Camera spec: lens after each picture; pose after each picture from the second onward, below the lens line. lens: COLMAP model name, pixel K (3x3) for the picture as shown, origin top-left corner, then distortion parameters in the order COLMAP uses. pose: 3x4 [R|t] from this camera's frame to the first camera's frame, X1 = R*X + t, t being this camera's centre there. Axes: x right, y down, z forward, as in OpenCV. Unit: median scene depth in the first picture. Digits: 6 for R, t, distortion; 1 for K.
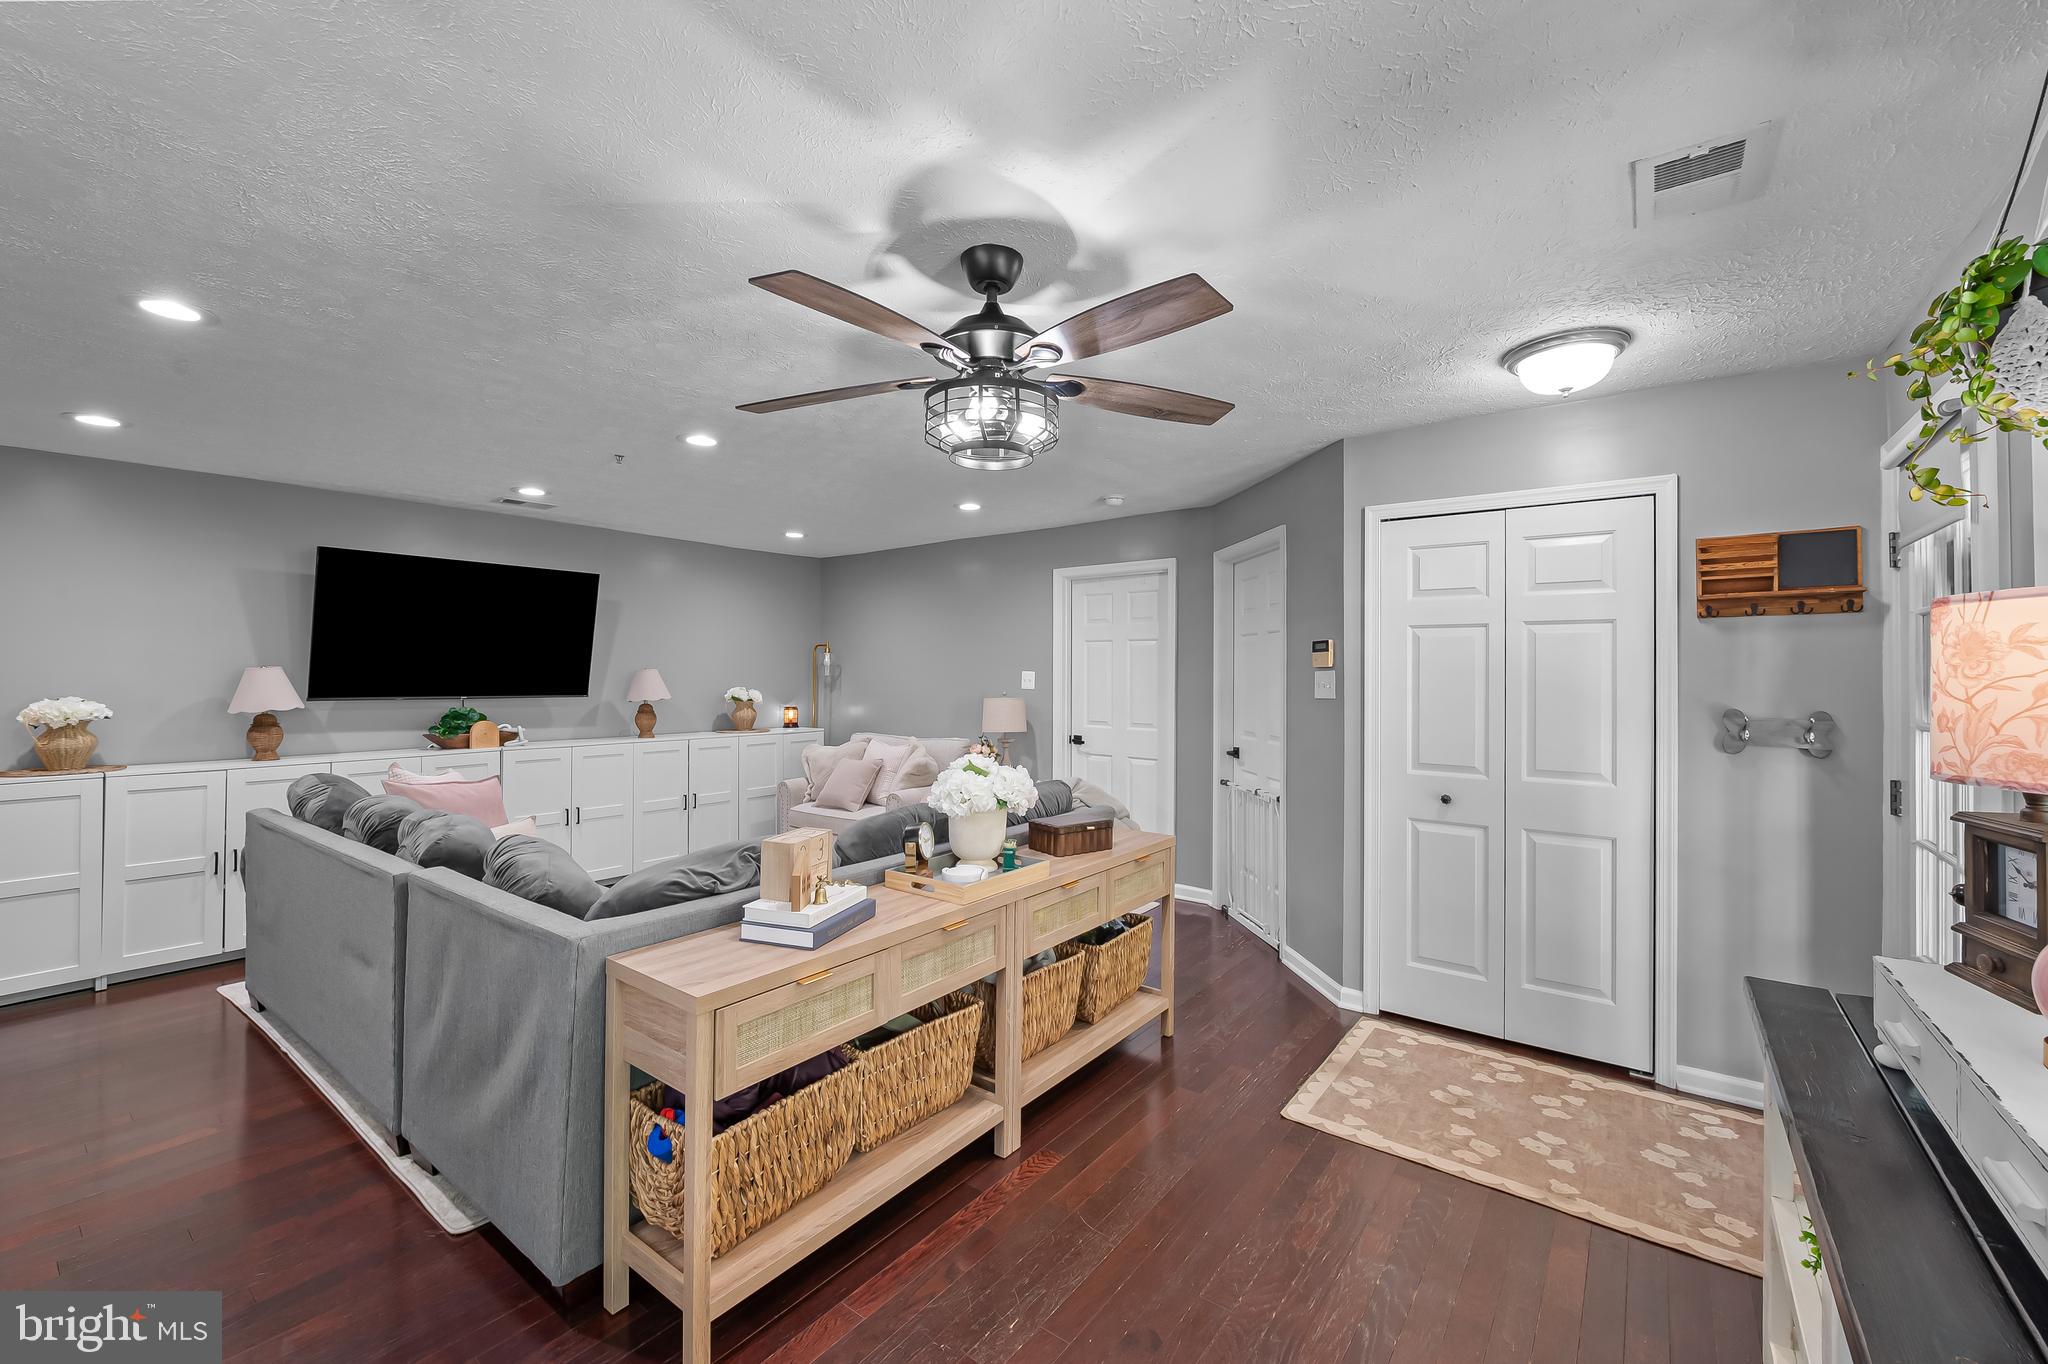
lens RADIAL K [[821.6, 0, 1035.8], [0, 821.6, 663.4], [0, 0, 1]] dist [-0.006358, -0.000182]
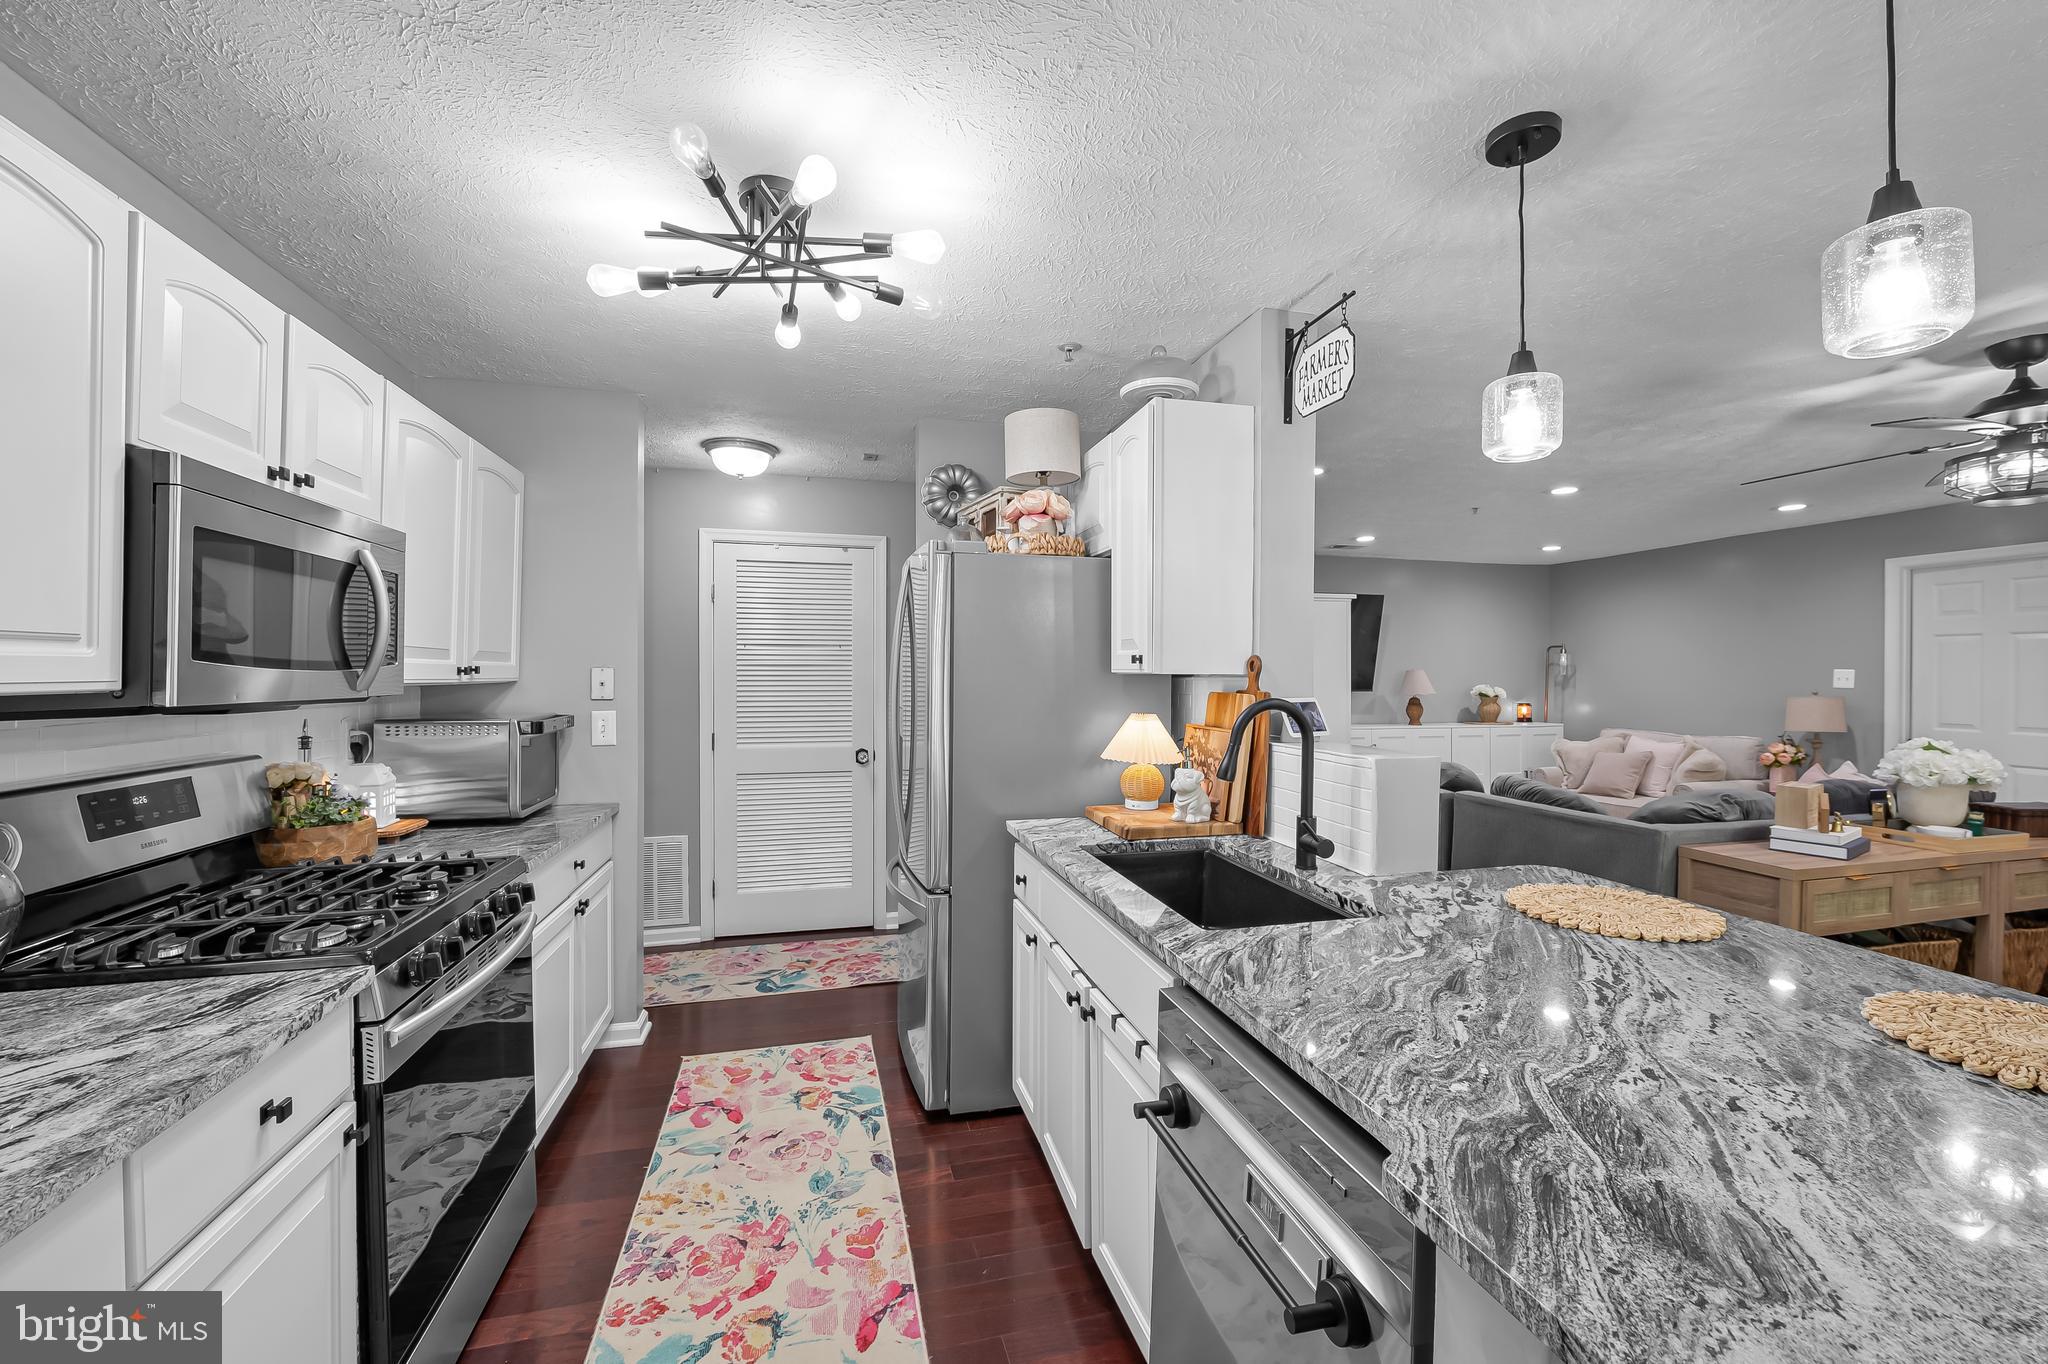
lens RADIAL K [[822.0, 0, 1029.9], [0, 822.0, 676.0], [0, 0, 1]] dist [-0.007549, -0.000166]
pose [[0.781886, -0.001595, -0.623420, -0.221748], [0.009747, 0.999906, 0.009666, -0.001058], [0.623346, -0.013634, 0.781828, -0.448178]]
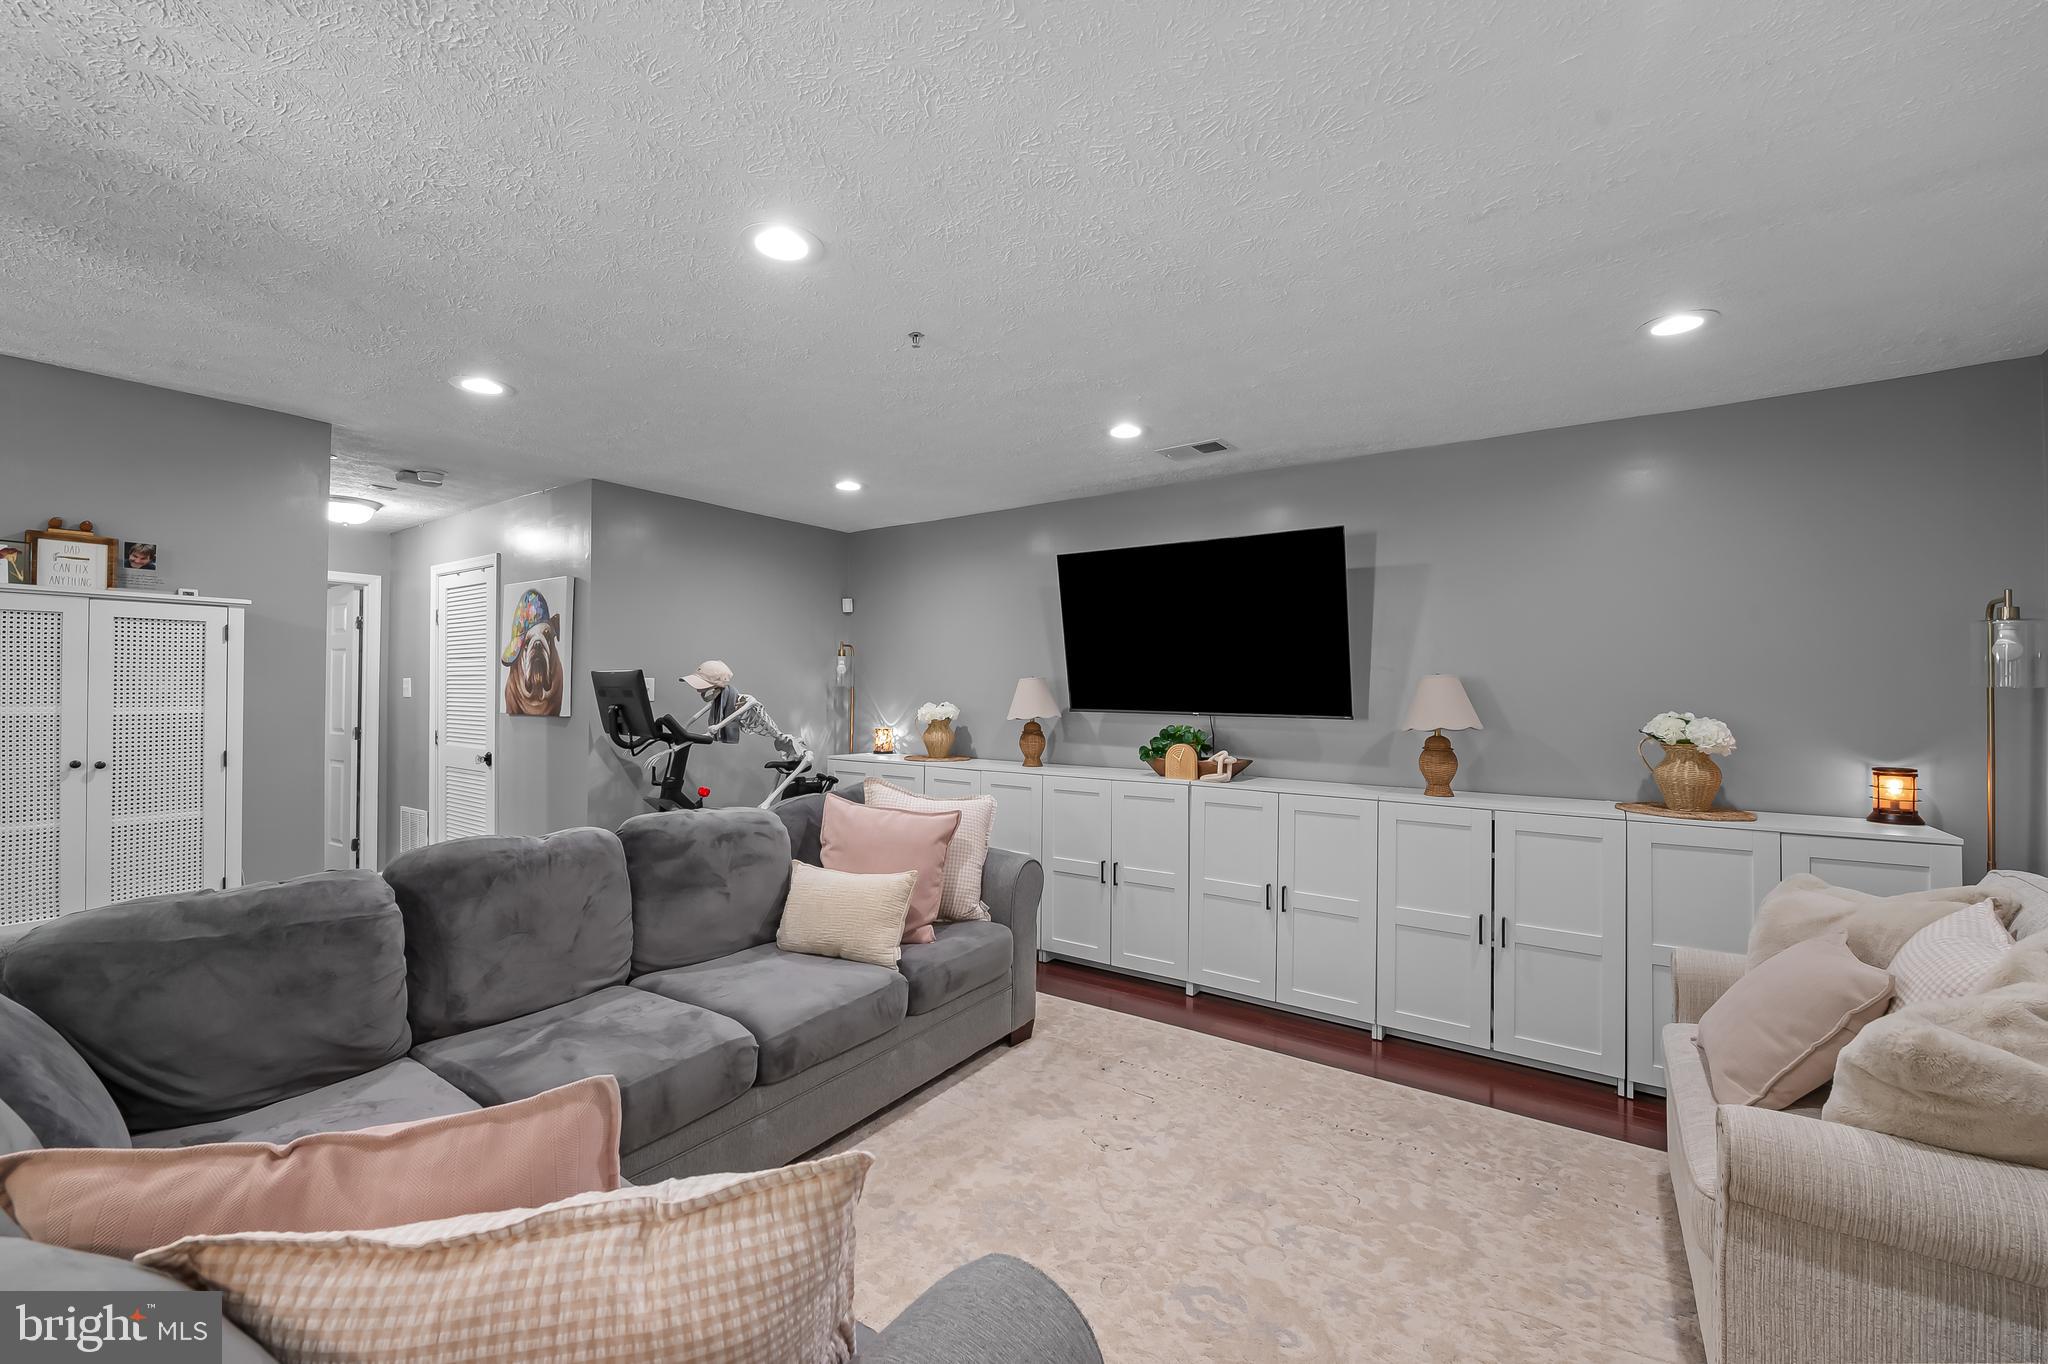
lens RADIAL K [[815.6, 0, 1026.8], [0, 815.6, 678.5], [0, 0, 1]] dist [-0.010957, -0.000391]
pose [[0.036876, -0.015022, -0.999207, 0.110561], [0.007335, 0.999864, -0.014761, 0.021427], [0.999293, -0.006785, 0.036981, 0.967983]]
